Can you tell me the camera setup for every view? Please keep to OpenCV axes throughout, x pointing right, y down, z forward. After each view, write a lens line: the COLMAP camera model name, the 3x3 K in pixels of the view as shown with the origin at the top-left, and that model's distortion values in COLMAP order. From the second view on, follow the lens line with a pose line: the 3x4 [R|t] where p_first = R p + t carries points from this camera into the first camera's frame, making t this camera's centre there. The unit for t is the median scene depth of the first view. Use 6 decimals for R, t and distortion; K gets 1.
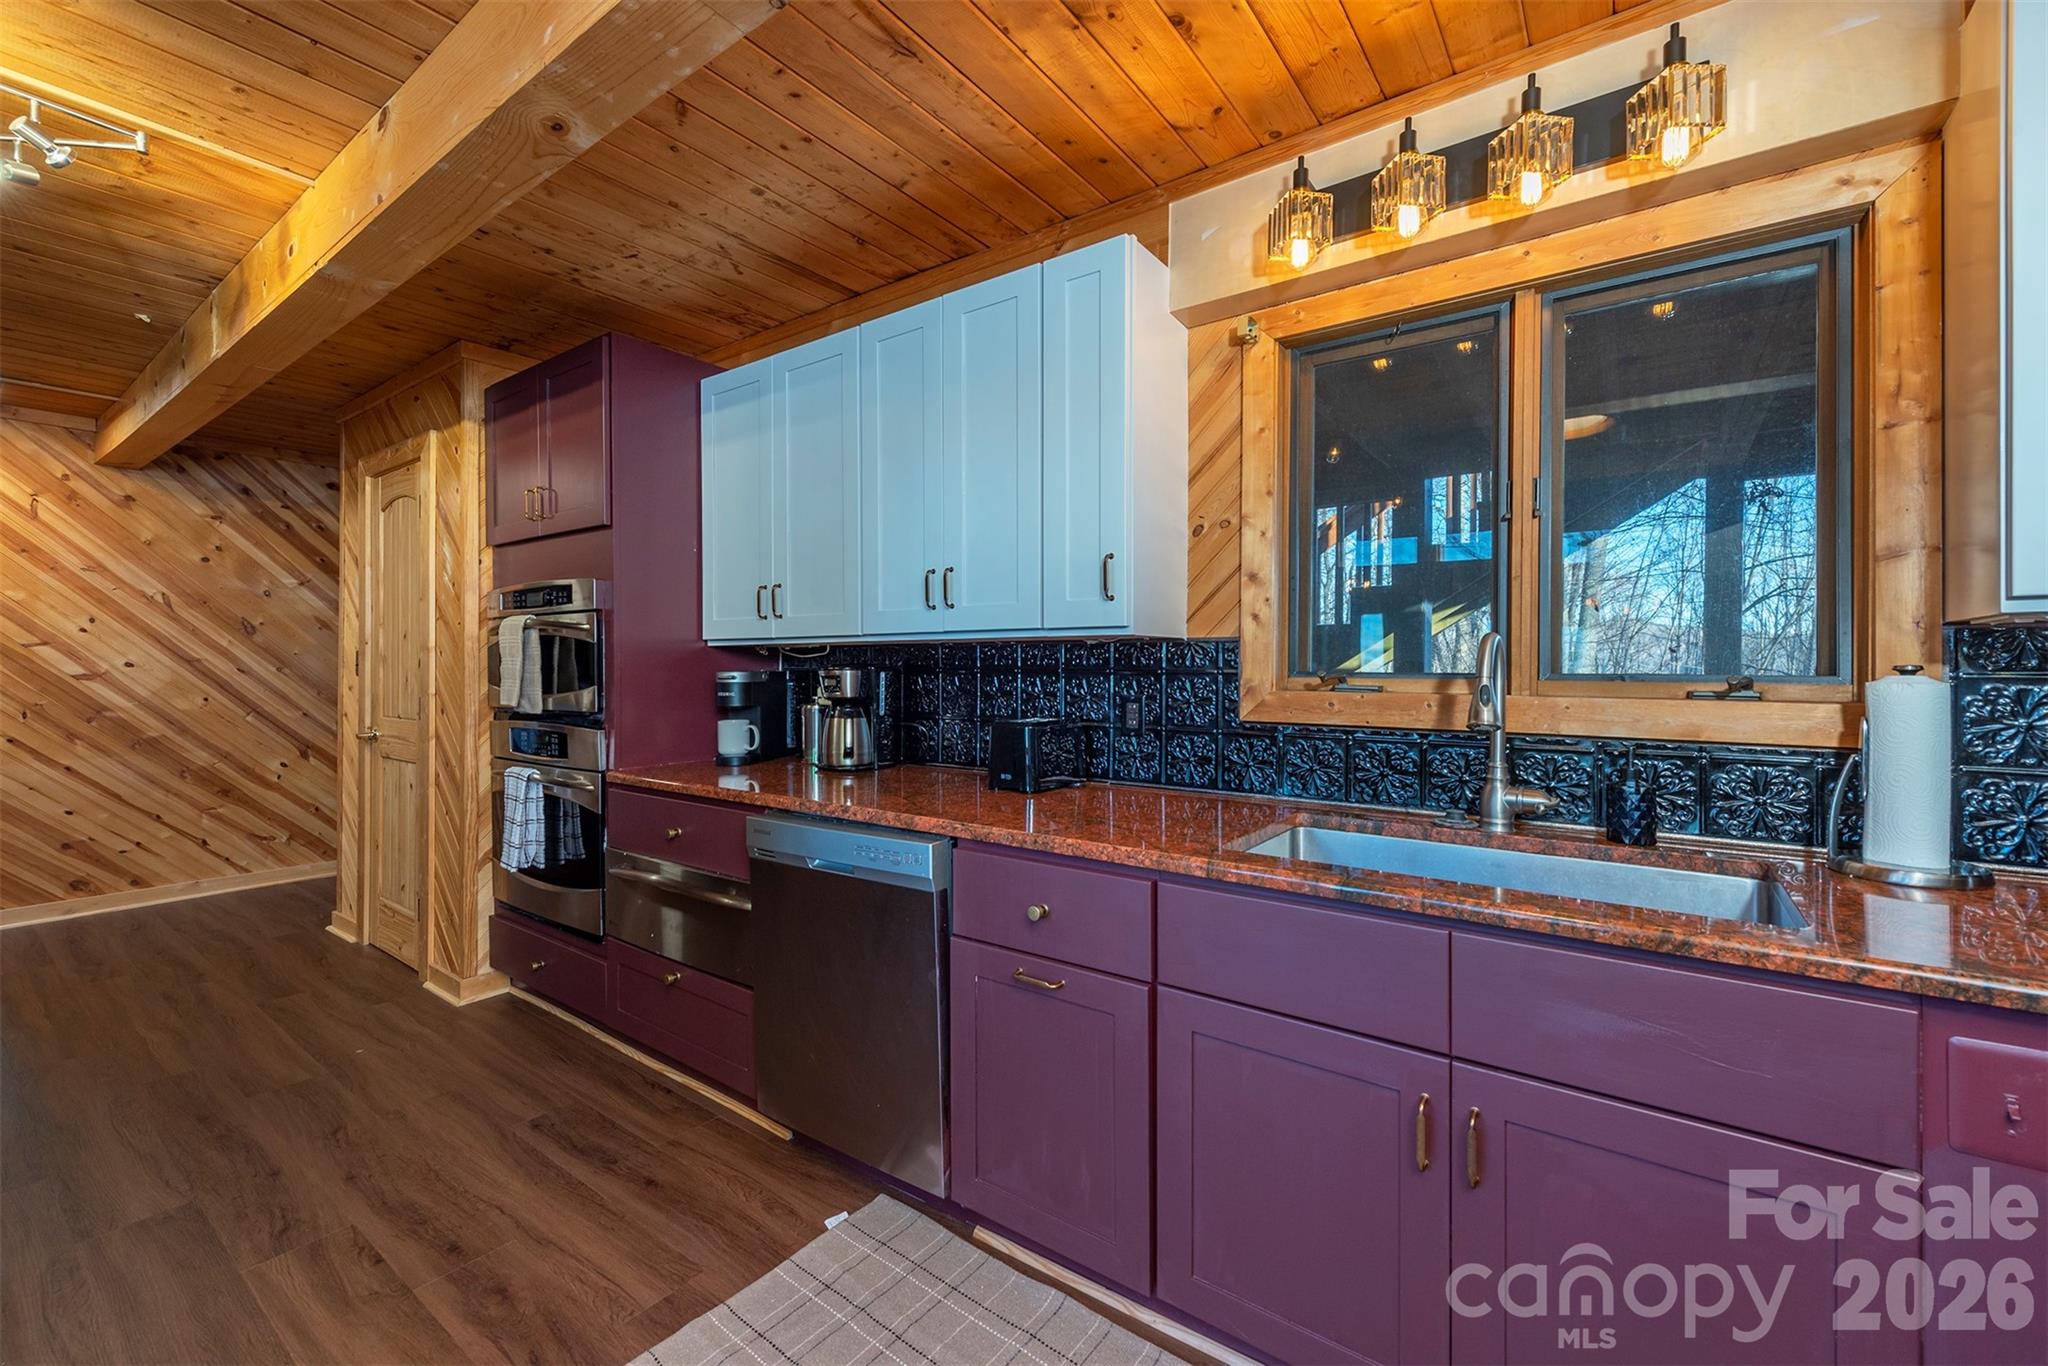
lens RADIAL K [[801.5, 0, 1003.2], [0, 801.5, 668.6], [0, 0, 1]] dist [0.006543, -0.002514]
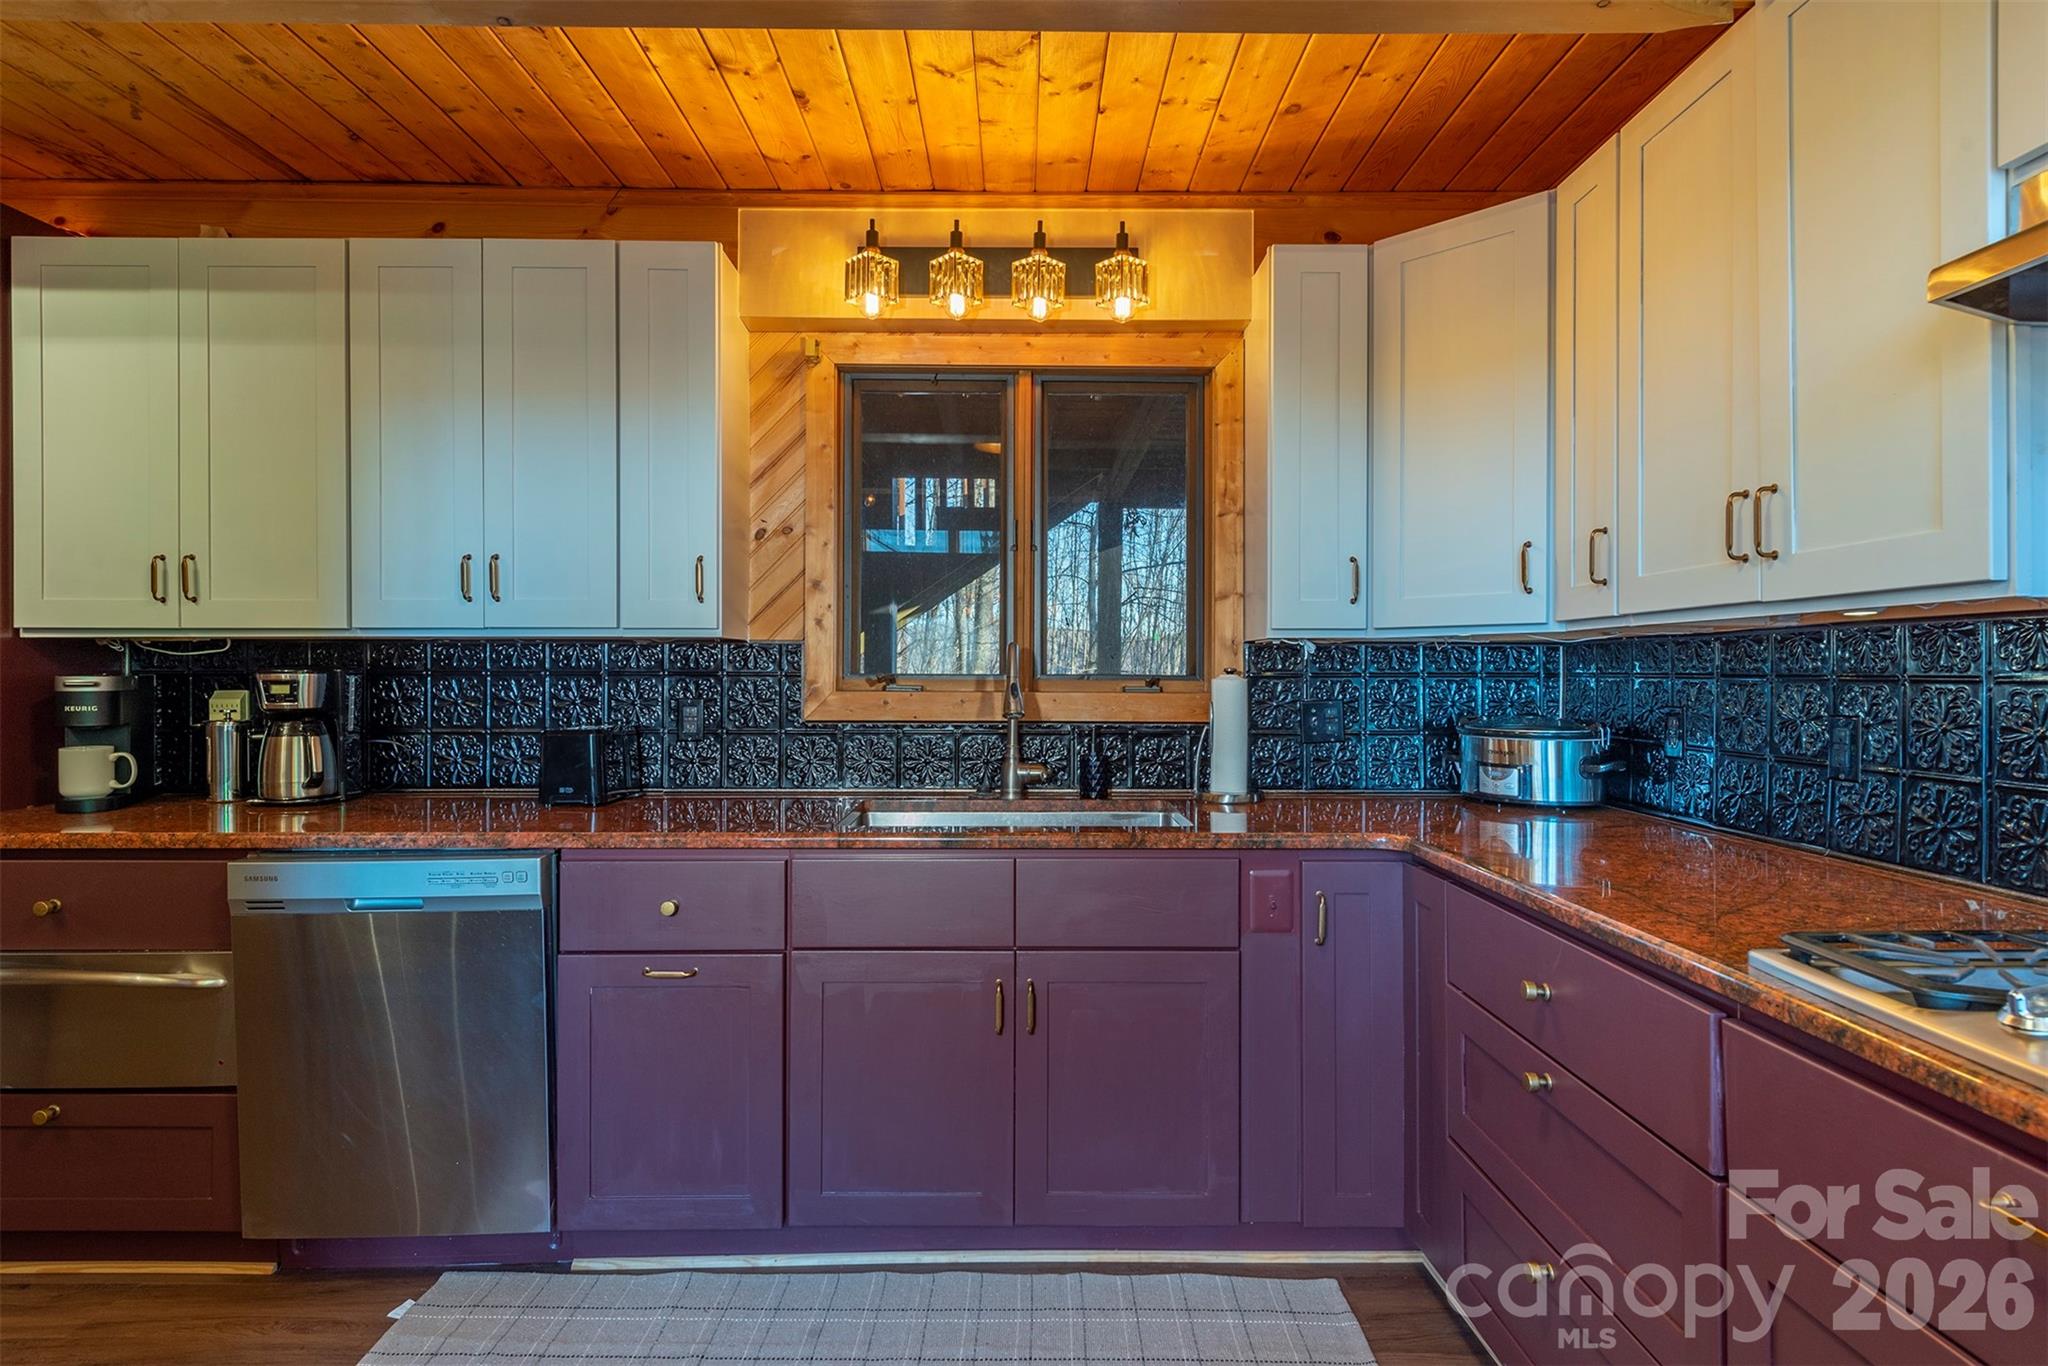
lens RADIAL K [[1146.7, 0, 1031.1], [0, 1146.7, 674.6], [0, 0, 1]] dist [0.001166, -0.001125]
pose [[0.773887, -0.003864, 0.633312, -0.426243], [0.000536, 0.999985, 0.005447, -0.002750], [-0.633324, -0.003876, 0.773877, -0.350473]]
